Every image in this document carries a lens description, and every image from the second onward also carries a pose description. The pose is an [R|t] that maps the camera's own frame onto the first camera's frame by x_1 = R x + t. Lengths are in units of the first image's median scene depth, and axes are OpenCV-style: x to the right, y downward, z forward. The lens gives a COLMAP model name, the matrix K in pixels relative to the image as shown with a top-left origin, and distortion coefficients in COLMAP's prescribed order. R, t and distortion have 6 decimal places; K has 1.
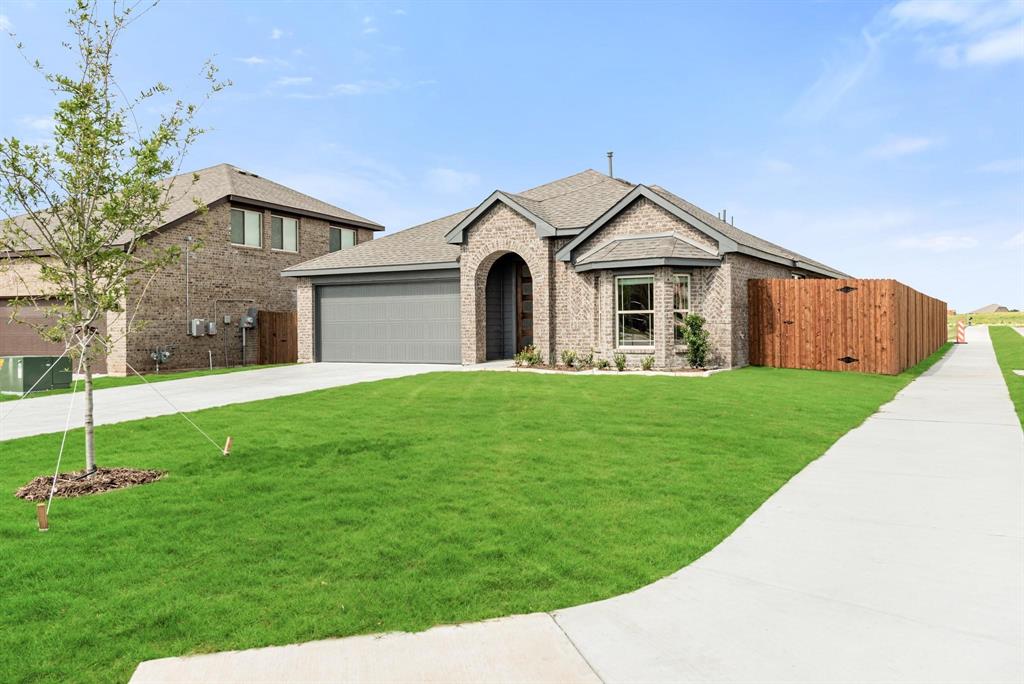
lens RADIAL K [[760.9, 0, 515.2], [0, 760.9, 345.4], [0, 0, 1]] dist [0.004660, 0.000550]
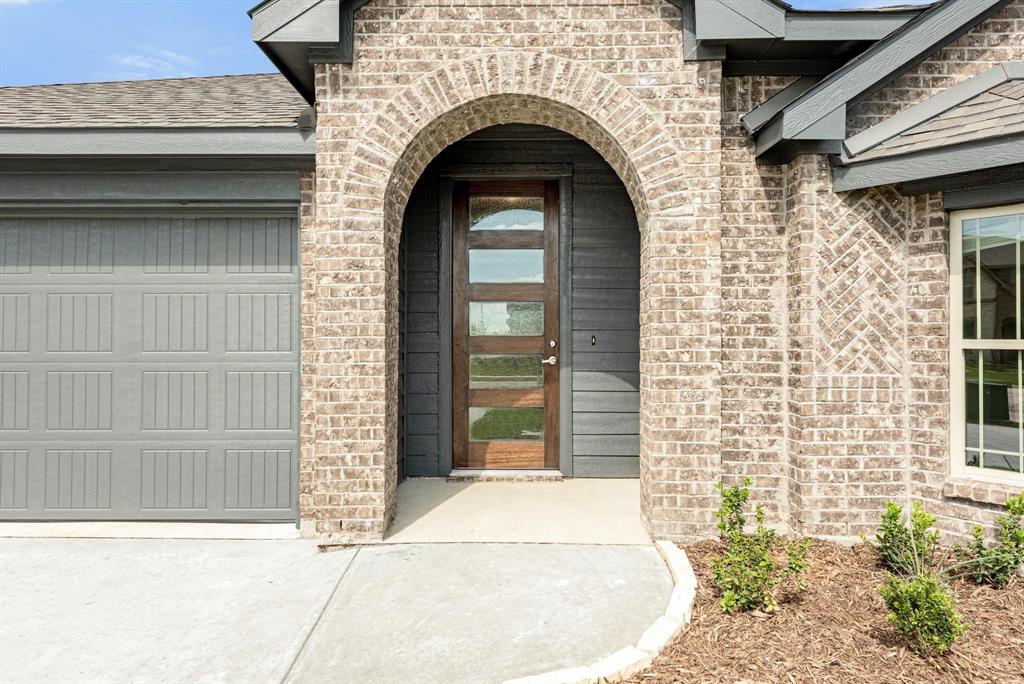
lens RADIAL K [[650.2, 0, 512.0], [0, 650.2, 342.0], [0, 0, 1]] dist [-0.000008, -0.000071]
pose [[0.874824, 0.008958, 0.484359, -0.119915], [0.003795, 0.999672, -0.025344, -0.035382], [-0.484427, 0.024009, 0.874502, 0.792456]]
